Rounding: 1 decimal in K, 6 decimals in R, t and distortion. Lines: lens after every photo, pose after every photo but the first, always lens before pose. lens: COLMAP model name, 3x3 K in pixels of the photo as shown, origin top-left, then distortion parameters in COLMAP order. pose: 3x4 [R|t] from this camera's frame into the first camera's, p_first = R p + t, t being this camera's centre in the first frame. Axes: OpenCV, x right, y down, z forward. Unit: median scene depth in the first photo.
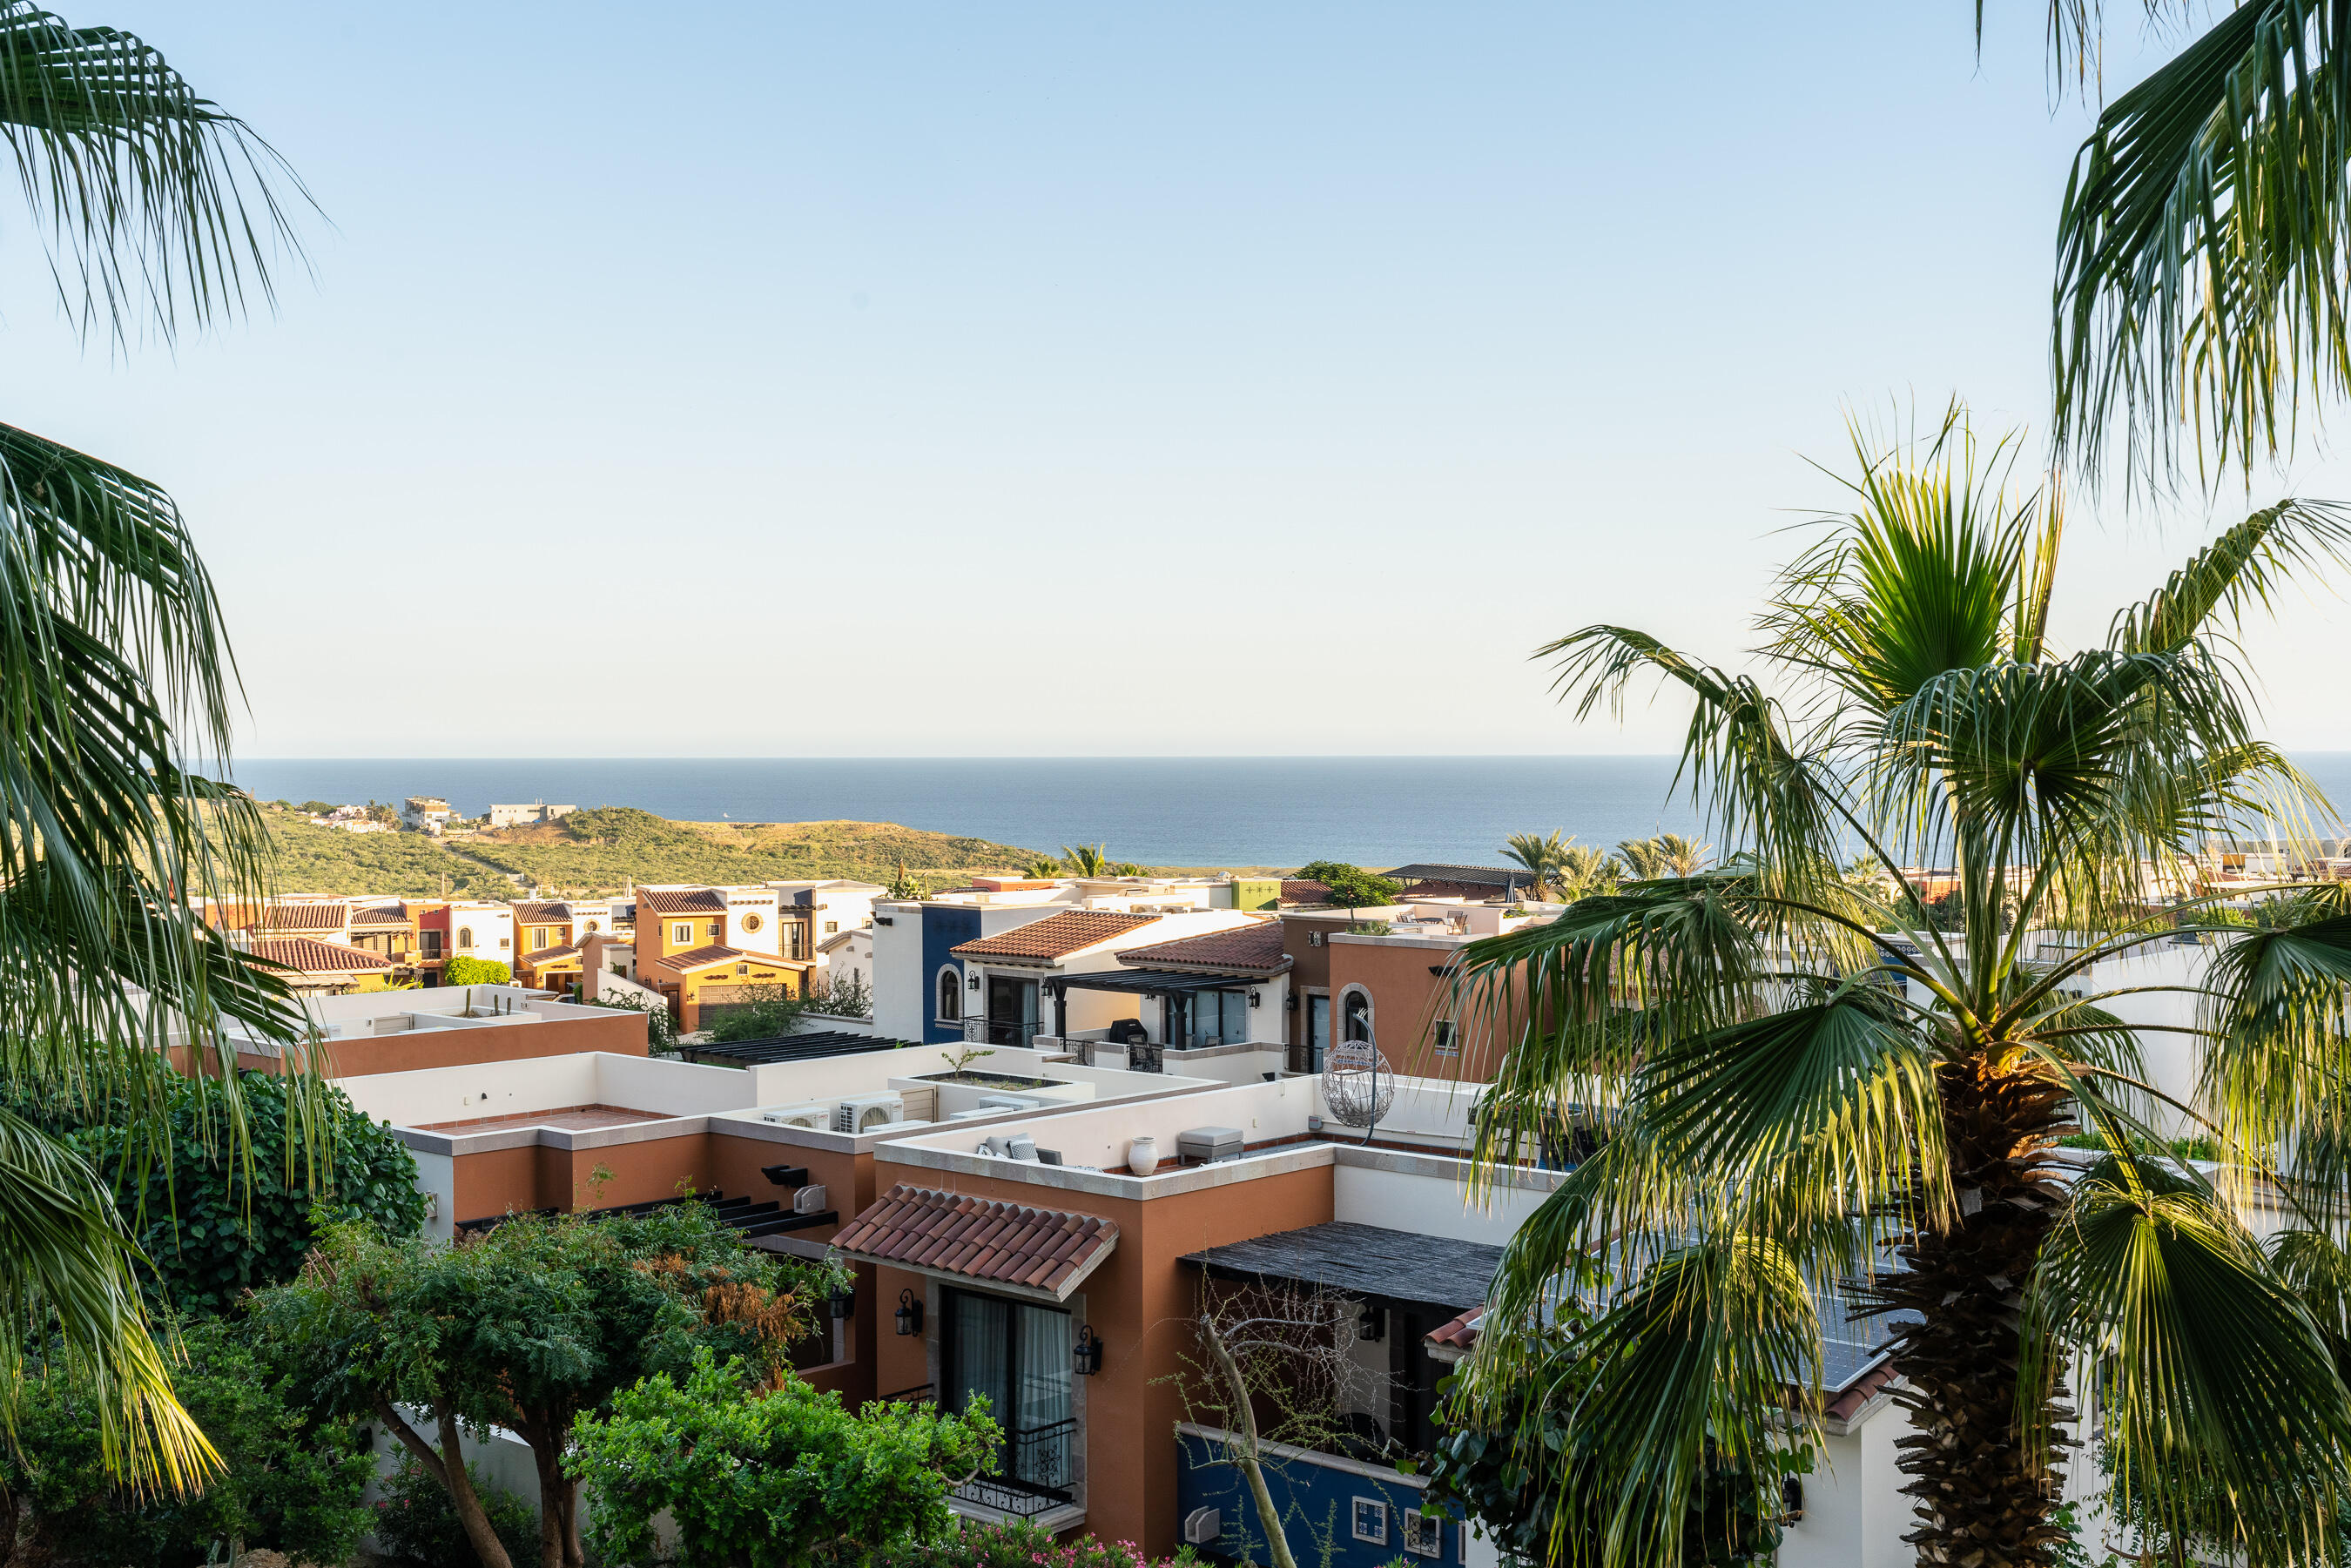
lens RADIAL K [[2749.1, 0, 1177.0], [0, 2749.1, 778.5], [0, 0, 1]] dist [-0.000701, 0.000000]
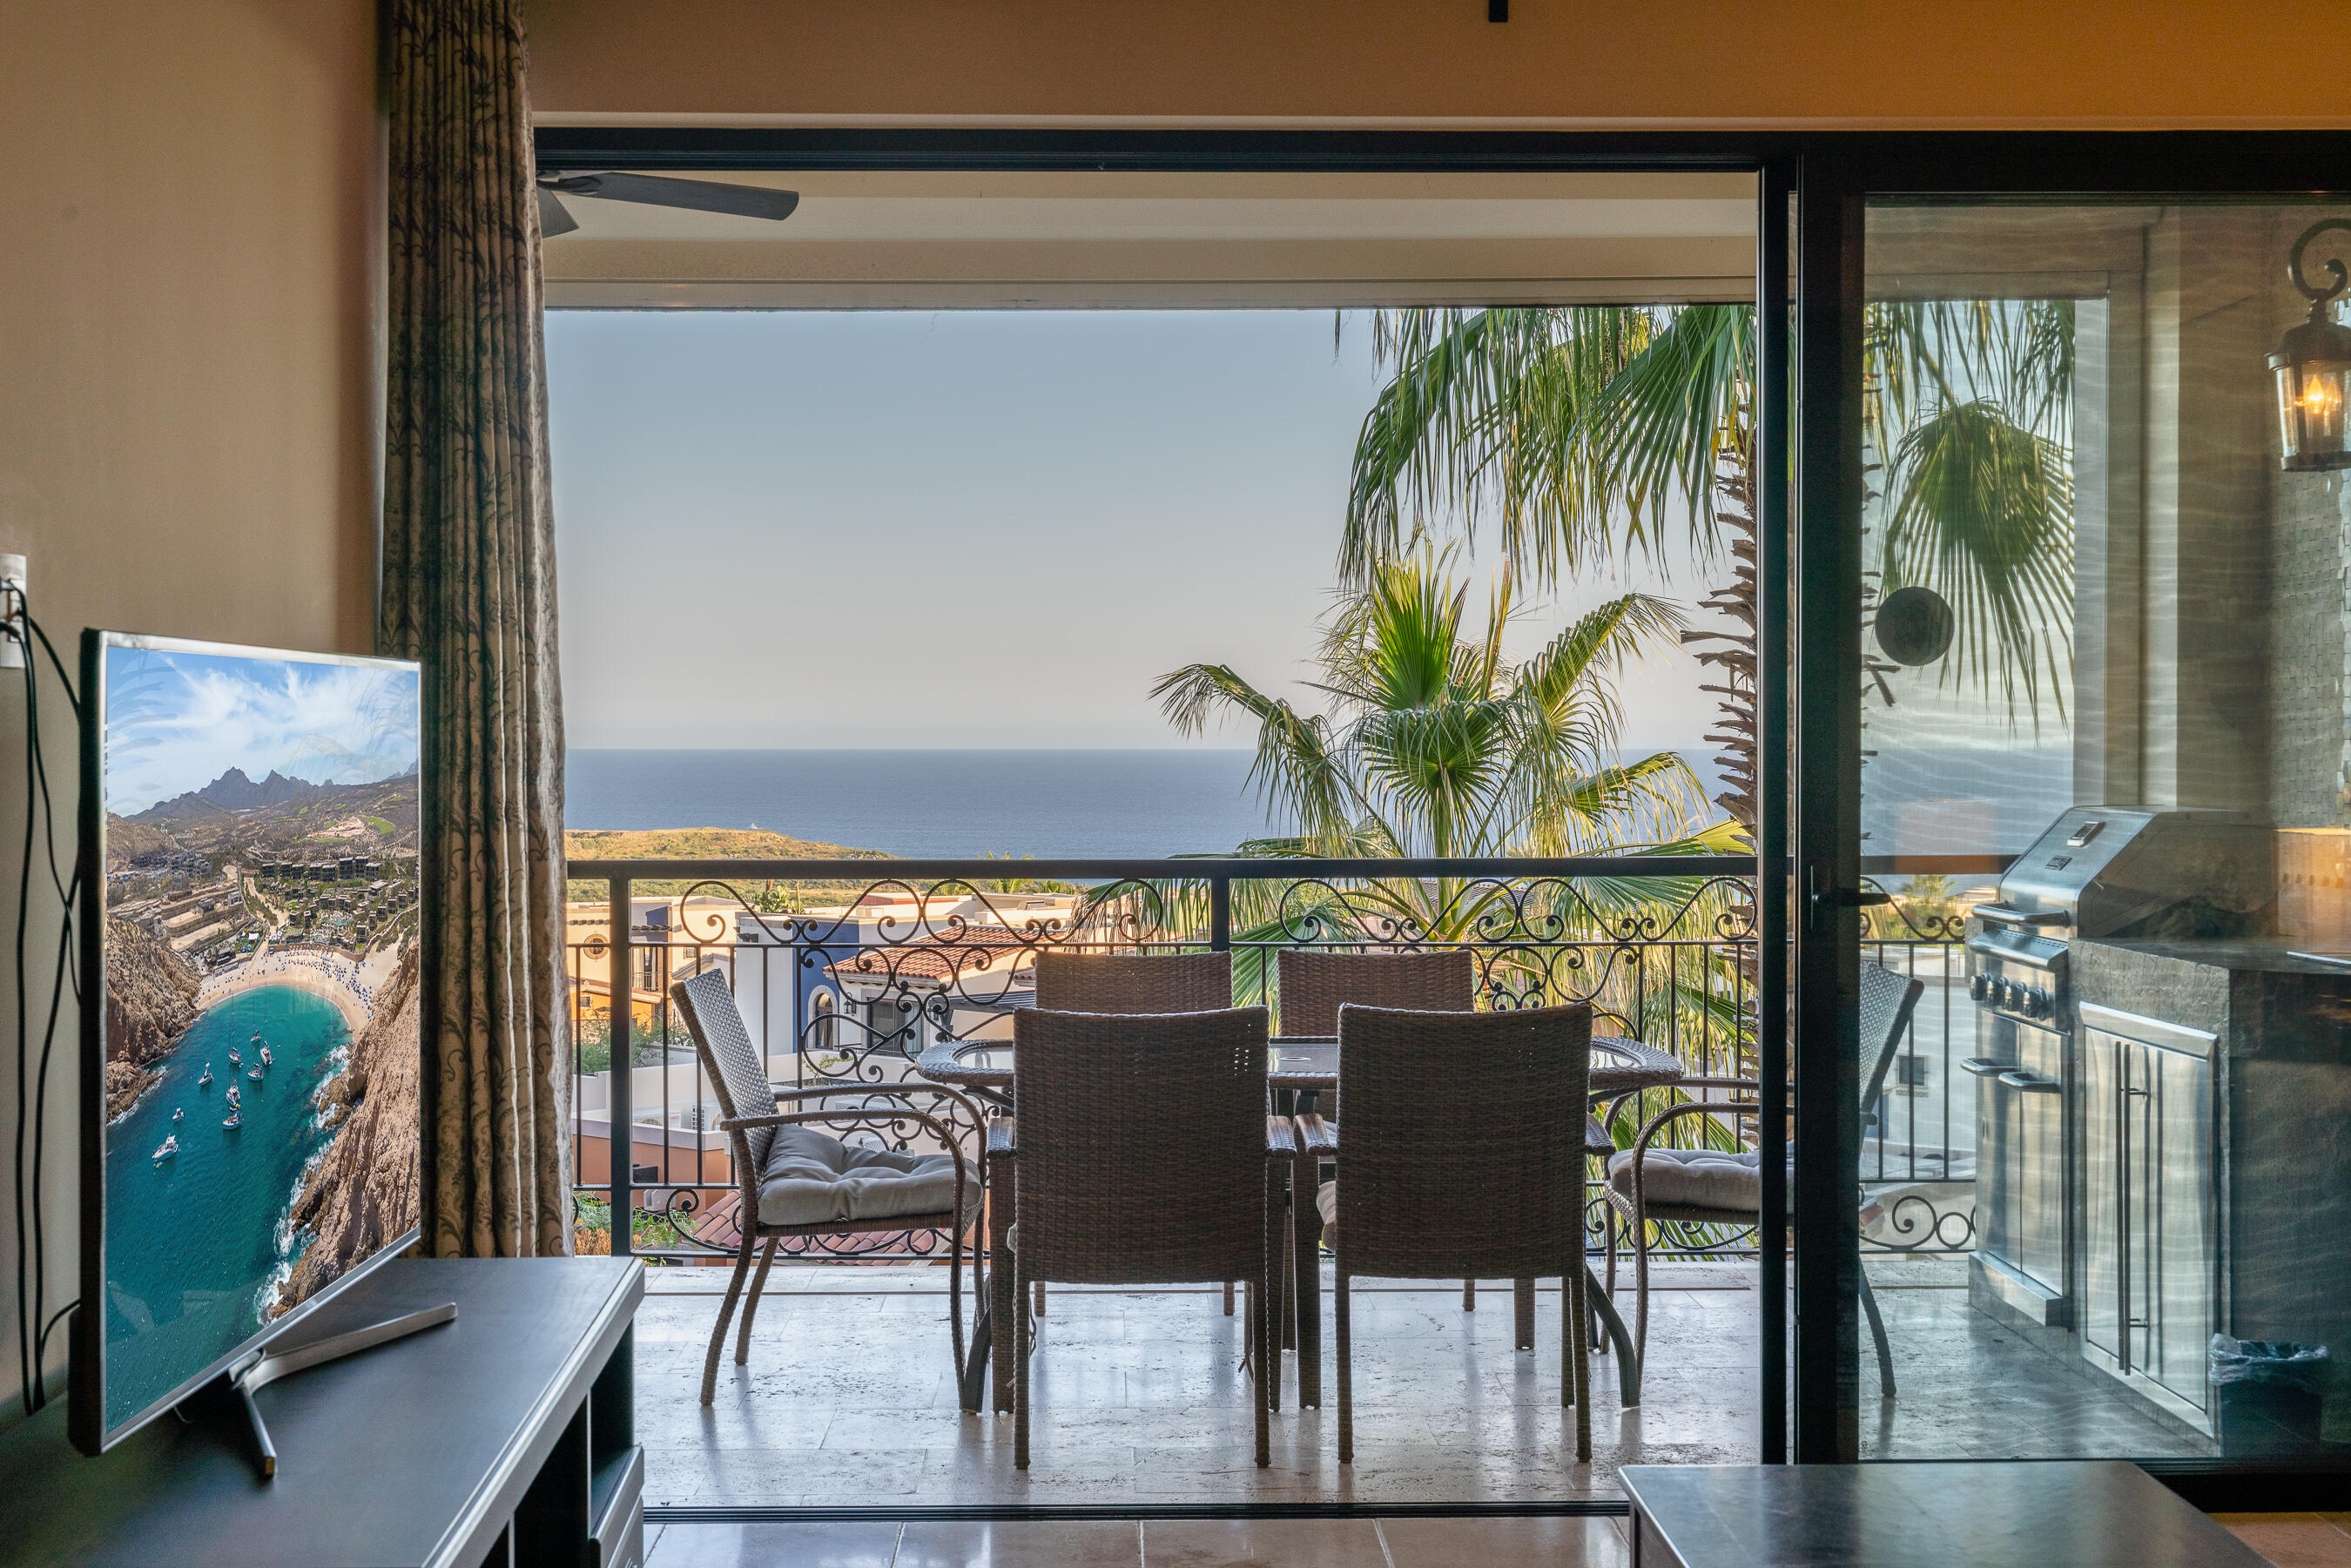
lens RADIAL K [[3436.5, 0, 1178.3], [0, 3436.5, 785.3], [0, 0, 1]] dist [0.043610, 0.000000]
pose [[0.999863, 0.007261, 0.014875, 0.043270], [-0.007292, 0.999971, 0.002058, 0.001726], [-0.014859, -0.002167, 0.999887, -0.312444]]
